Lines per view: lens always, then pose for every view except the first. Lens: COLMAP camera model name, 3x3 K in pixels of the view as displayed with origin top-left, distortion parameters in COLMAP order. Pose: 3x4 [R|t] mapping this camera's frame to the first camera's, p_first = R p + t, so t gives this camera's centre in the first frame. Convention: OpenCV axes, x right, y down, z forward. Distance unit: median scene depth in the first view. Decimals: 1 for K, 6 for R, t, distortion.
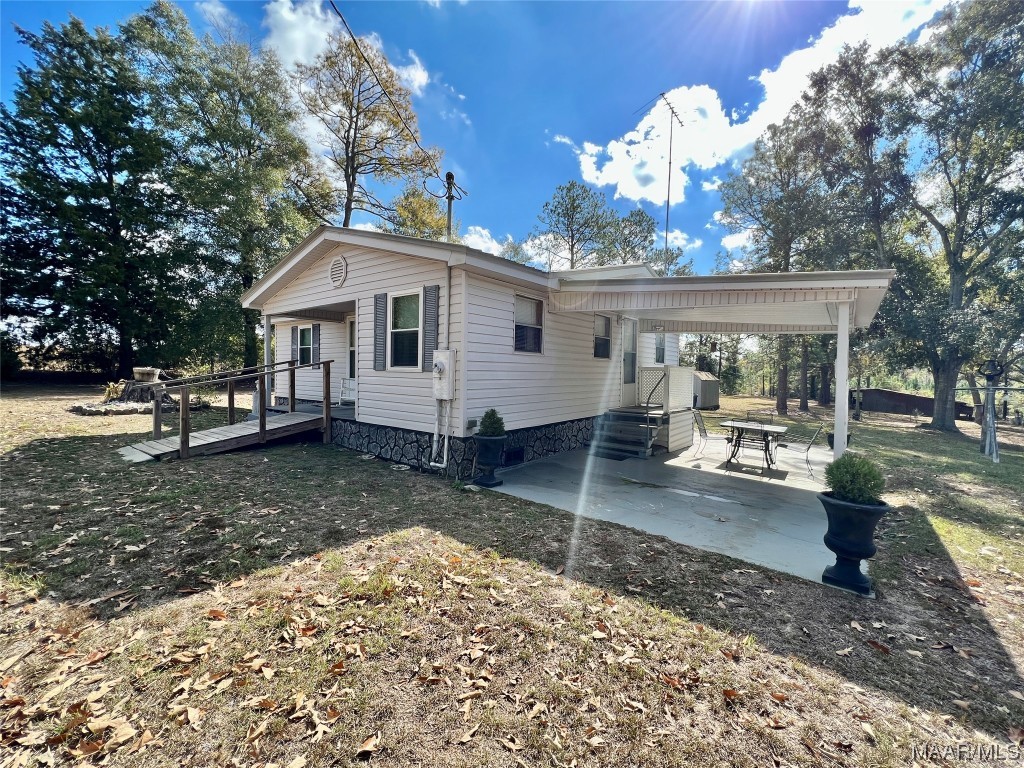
lens RADIAL K [[409.1, 0, 509.4], [0, 409.1, 388.9], [0, 0, 1]] dist [-0.001949, -0.000114]
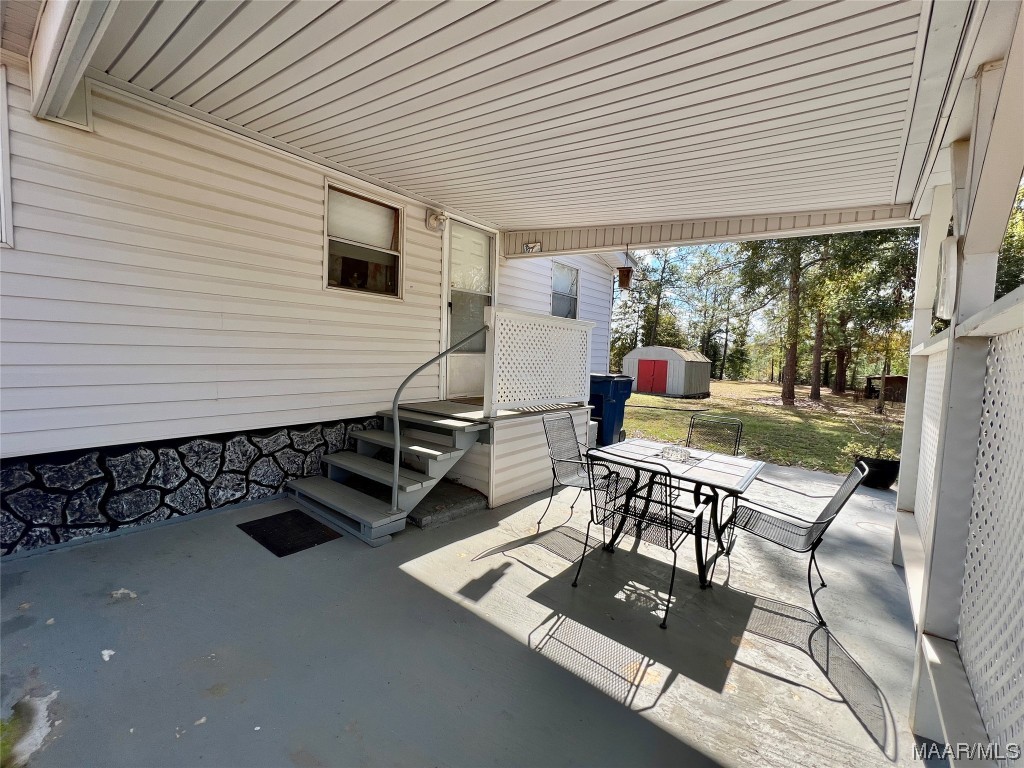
lens RADIAL K [[409.1, 0, 509.9], [0, 409.1, 386.8], [0, 0, 1]] dist [-0.001949, -0.000114]
pose [[0.999647, 0.018811, -0.018778, 0.085462], [-0.018023, 0.998985, 0.041288, 0.001713], [0.019535, -0.040935, 0.998971, 0.117146]]
